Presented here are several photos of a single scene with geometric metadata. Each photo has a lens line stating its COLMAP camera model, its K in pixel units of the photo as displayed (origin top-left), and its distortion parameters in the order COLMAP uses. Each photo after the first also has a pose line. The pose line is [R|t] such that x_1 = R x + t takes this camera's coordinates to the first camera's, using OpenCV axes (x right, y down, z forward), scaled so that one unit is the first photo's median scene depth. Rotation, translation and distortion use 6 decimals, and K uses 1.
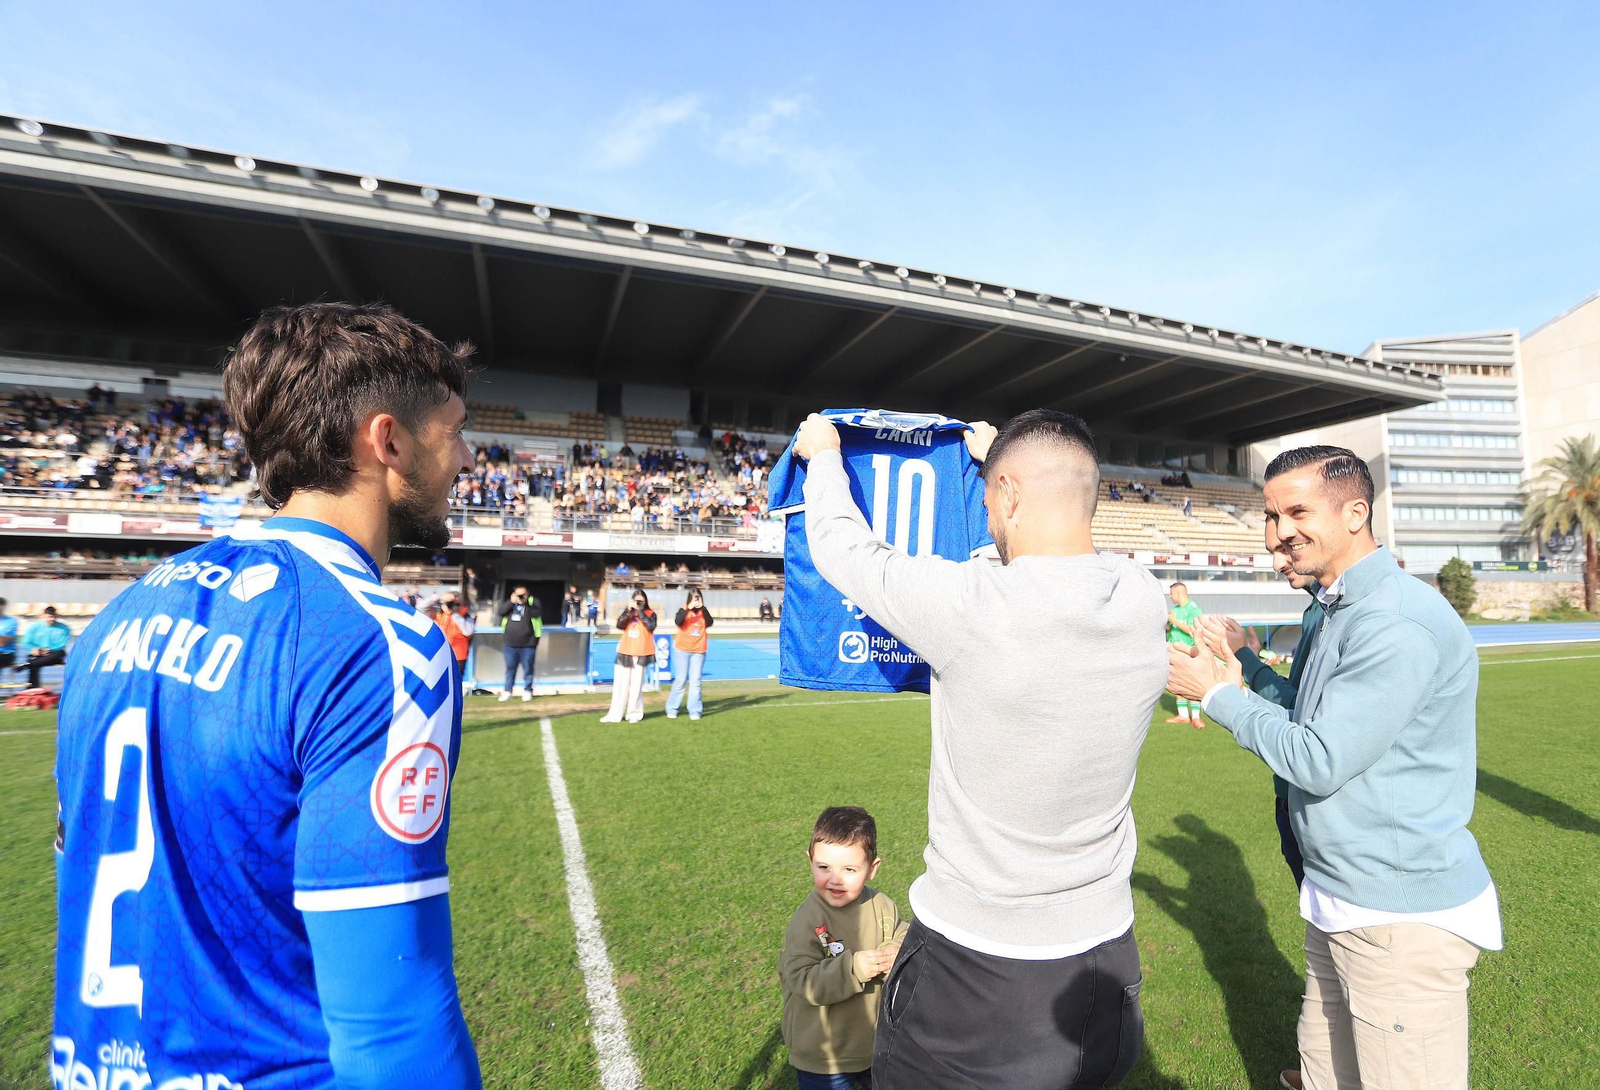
lens RADIAL K [[789.3, 0, 852.6], [0, 789.3, 519.3], [0, 0, 1]] dist [-0.101992, 0.050788]
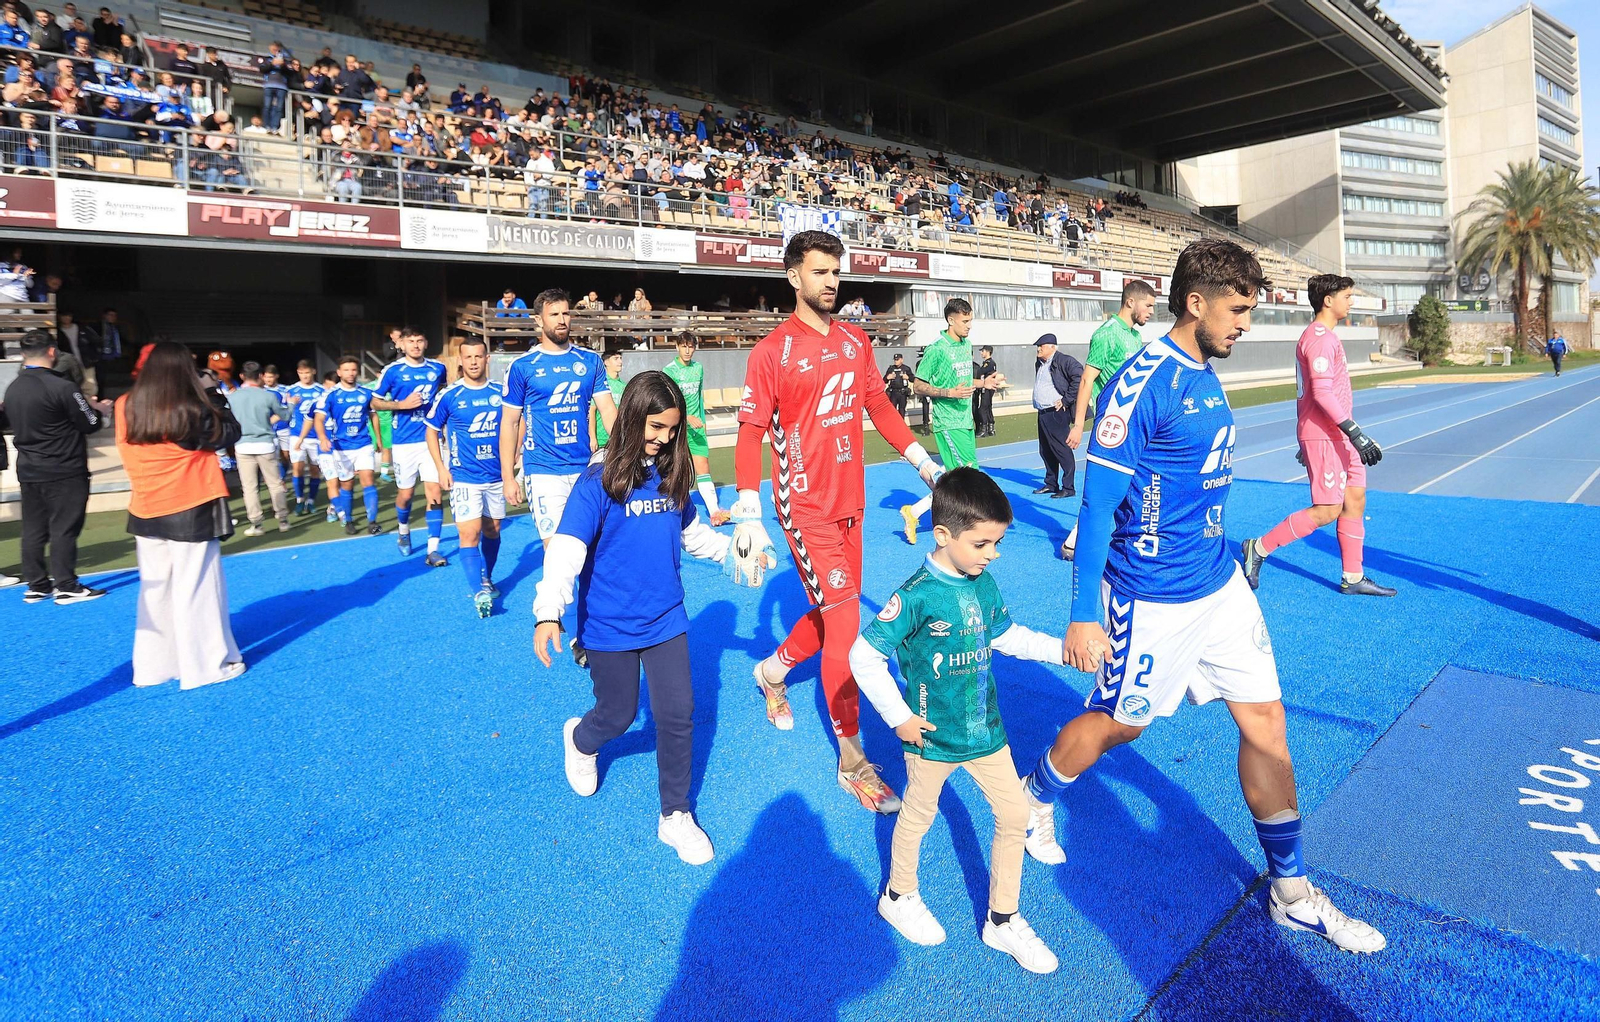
lens RADIAL K [[898.6, 0, 835.0], [0, 898.6, 366.7], [0, 0, 1]] dist [-0.085470, 0.038668]
pose [[0.932227, -0.039419, 0.359721, -0.232284], [0.005276, 0.995424, 0.095407, 0.039646], [-0.361836, -0.087043, 0.928169, 0.381851]]
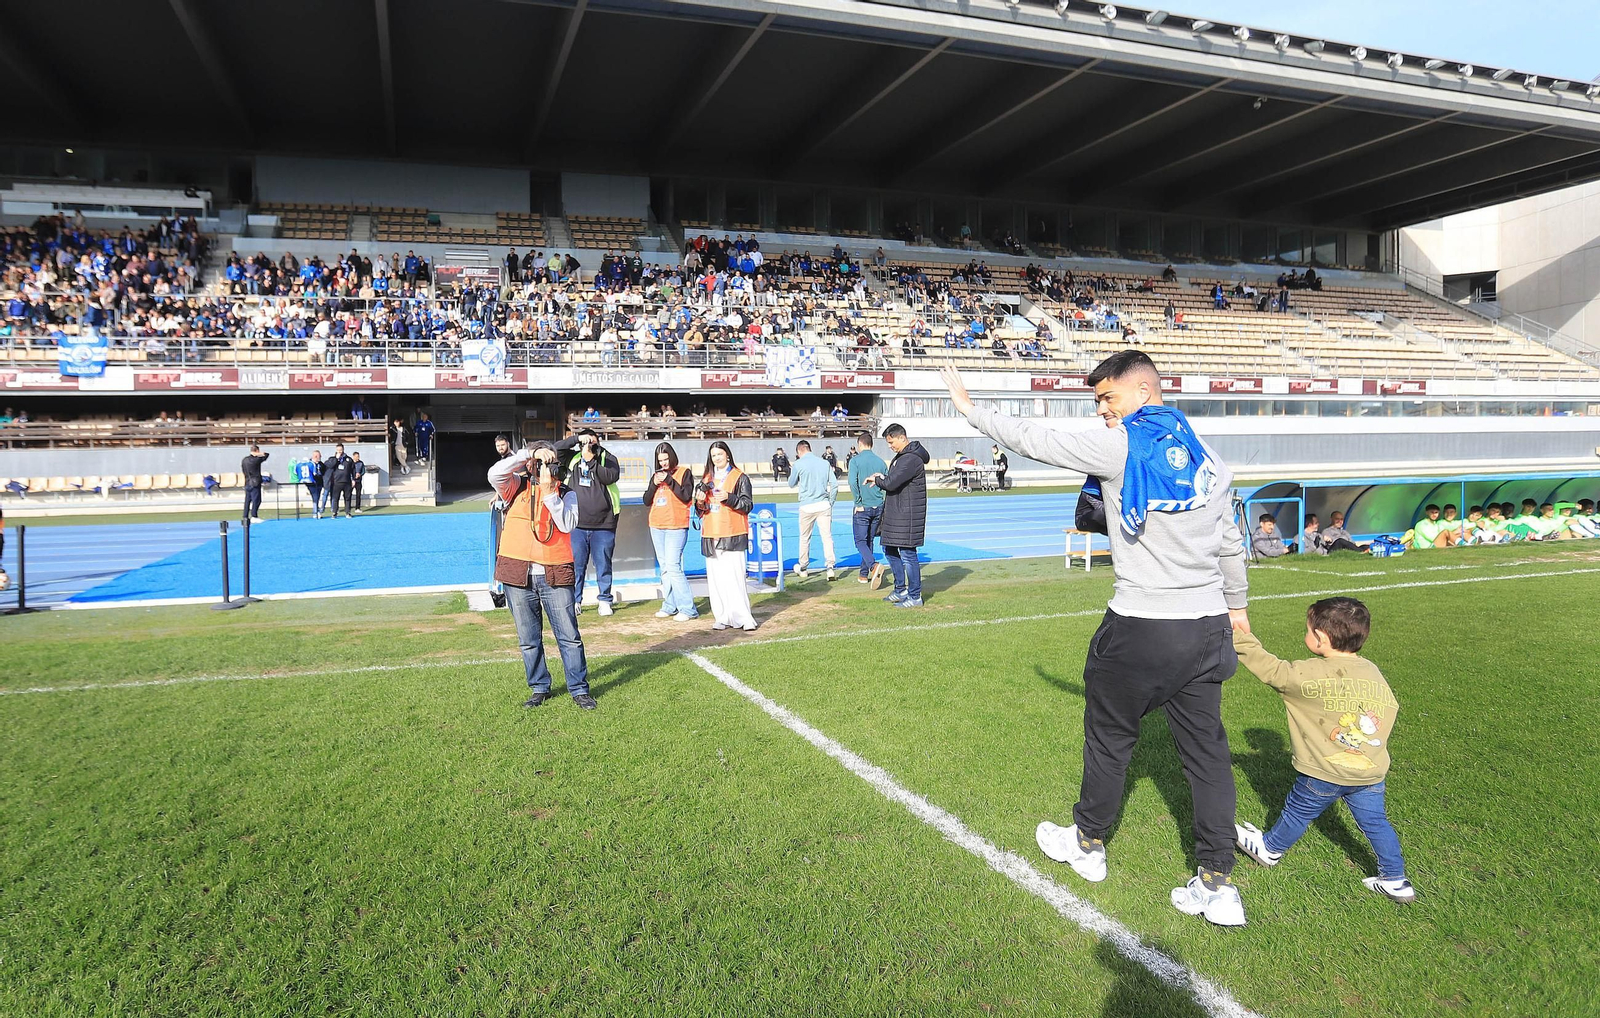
lens RADIAL K [[968.8, 0, 713.2], [0, 968.8, 478.9], [0, 0, 1]] dist [-0.097182, 0.051467]
pose [[0.994701, -0.017927, -0.101238, -0.063635], [0.030894, 0.991292, 0.128009, 0.006829], [0.098061, -0.130458, 0.986592, 0.062363]]
